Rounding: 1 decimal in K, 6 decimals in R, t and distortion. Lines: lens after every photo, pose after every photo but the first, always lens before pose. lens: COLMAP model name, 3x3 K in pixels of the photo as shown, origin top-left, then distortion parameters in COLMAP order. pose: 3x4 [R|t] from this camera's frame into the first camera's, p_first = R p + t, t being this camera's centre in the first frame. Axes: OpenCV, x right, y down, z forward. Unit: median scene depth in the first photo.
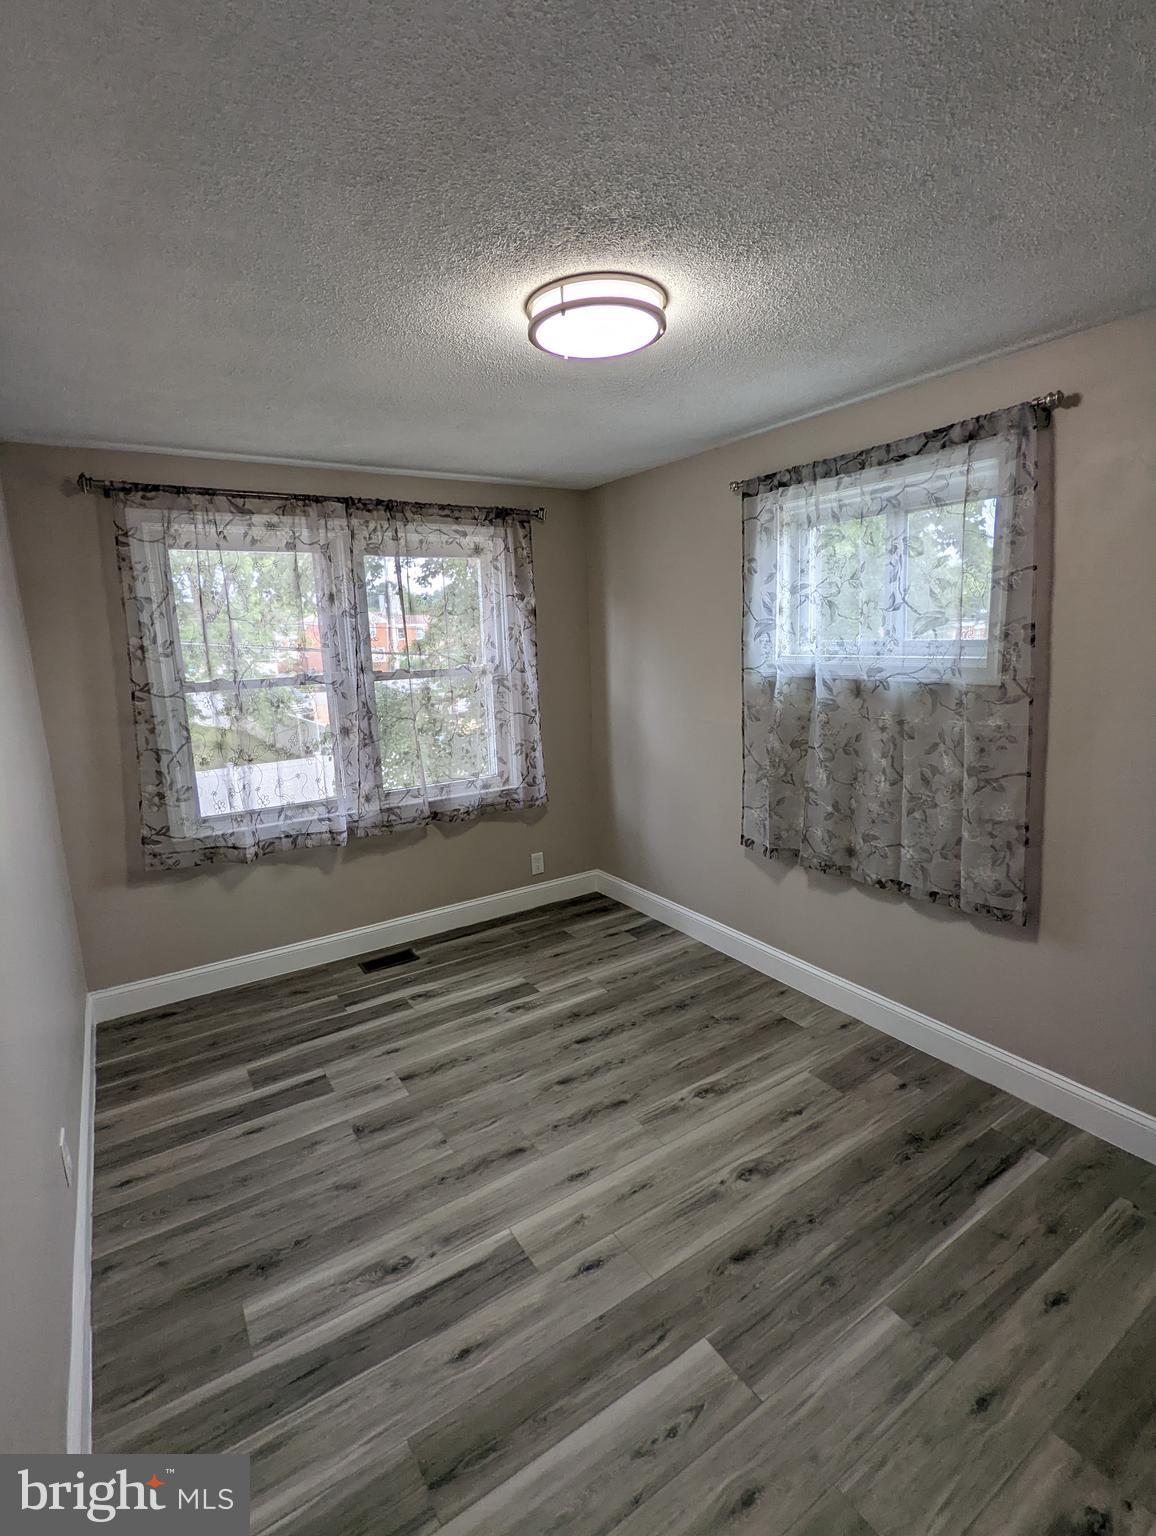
lens RADIAL K [[735.4, 0, 569.9], [0, 735.4, 758.3], [0, 0, 1]] dist [-0.000116, -0.002185]
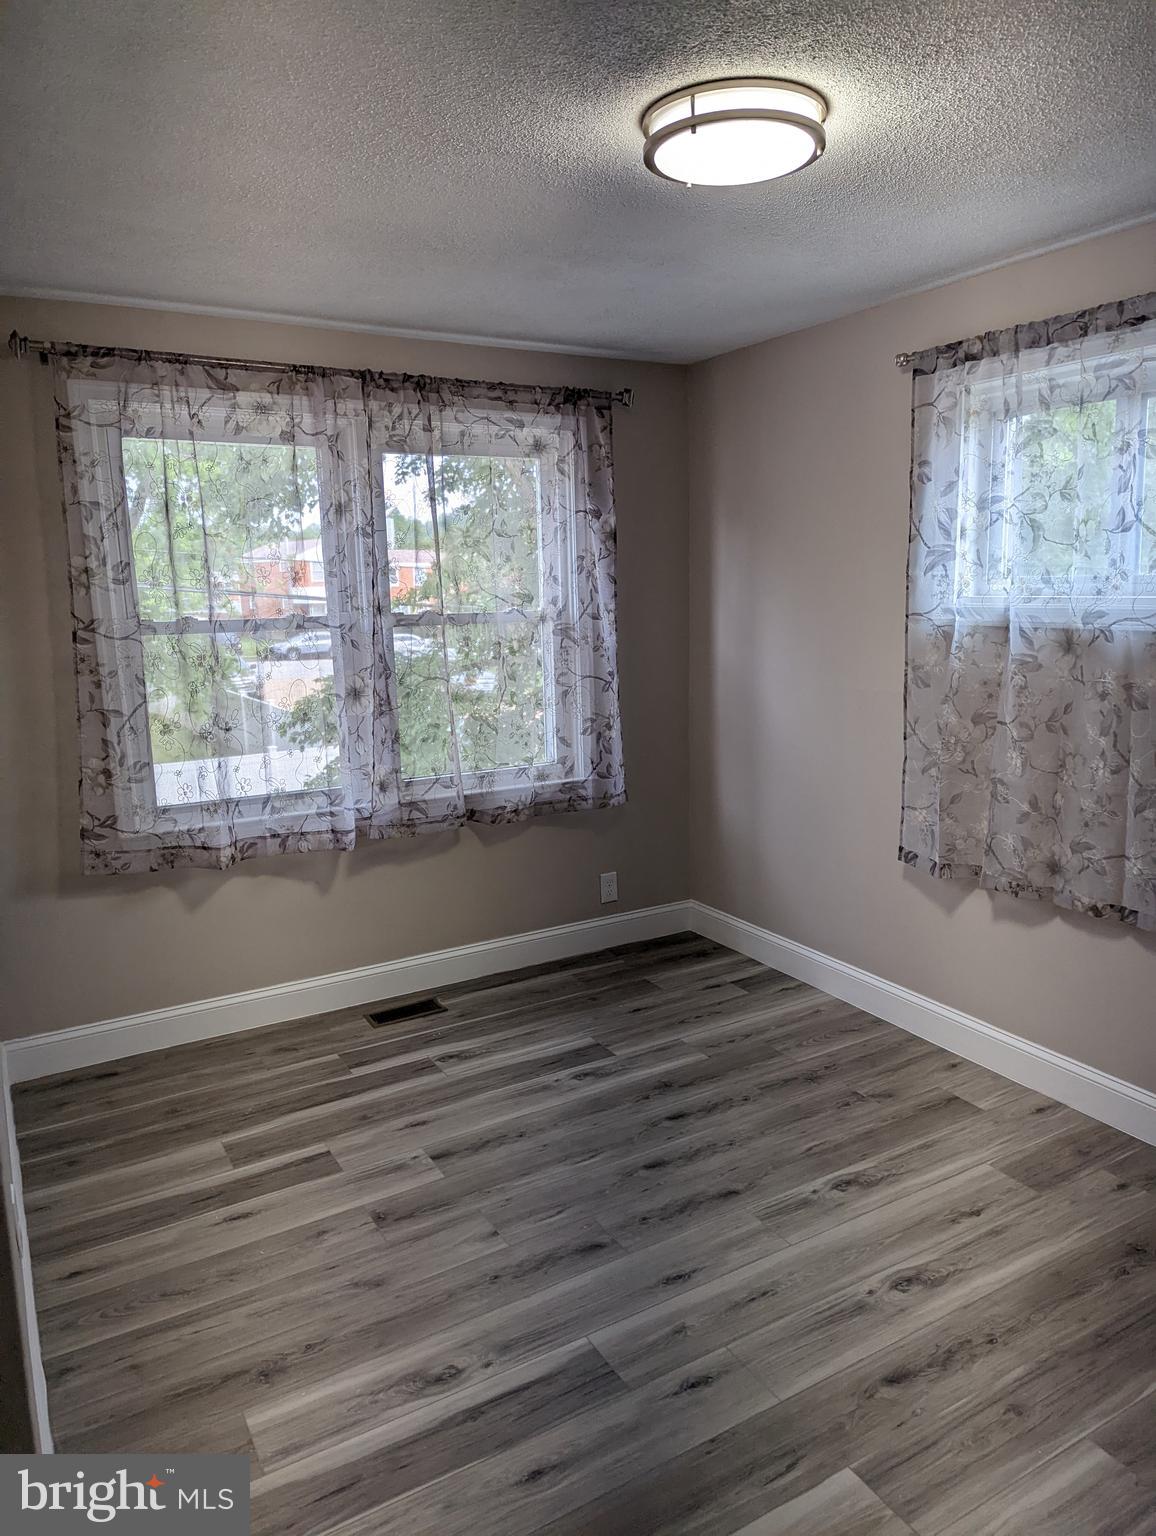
lens RADIAL K [[1091.6, 0, 602.6], [0, 1091.6, 771.8], [0, 0, 1]] dist [0.061761, -0.061517]
pose [[0.999381, 0.020361, -0.028697, -0.036454], [-0.020247, 0.999786, 0.004262, 0.041837], [0.028777, -0.003678, 0.999579, -0.106835]]
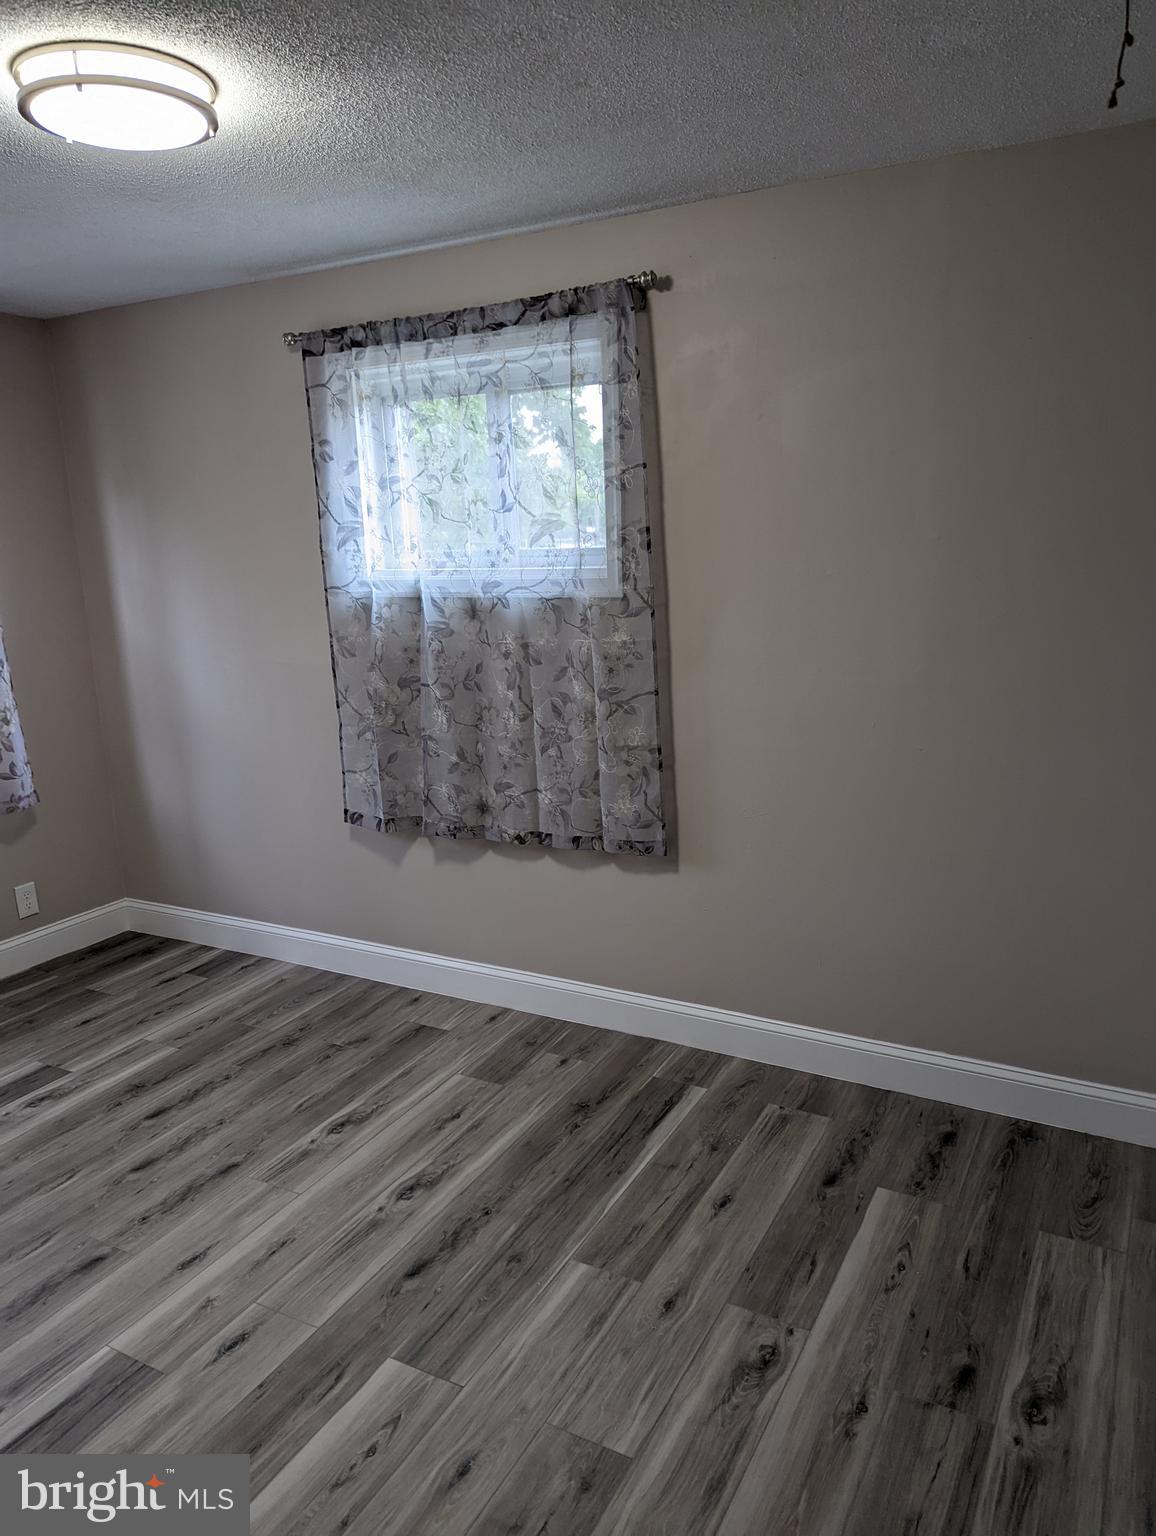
lens RADIAL K [[1091.6, 0, 600.2], [0, 1091.6, 791.8], [0, 0, 1]] dist [0.061761, -0.061517]
pose [[0.871171, -0.102799, 0.480098, -0.101788], [0.083602, 0.994614, 0.061267, 0.050203], [-0.483810, -0.013237, 0.875073, -0.156776]]
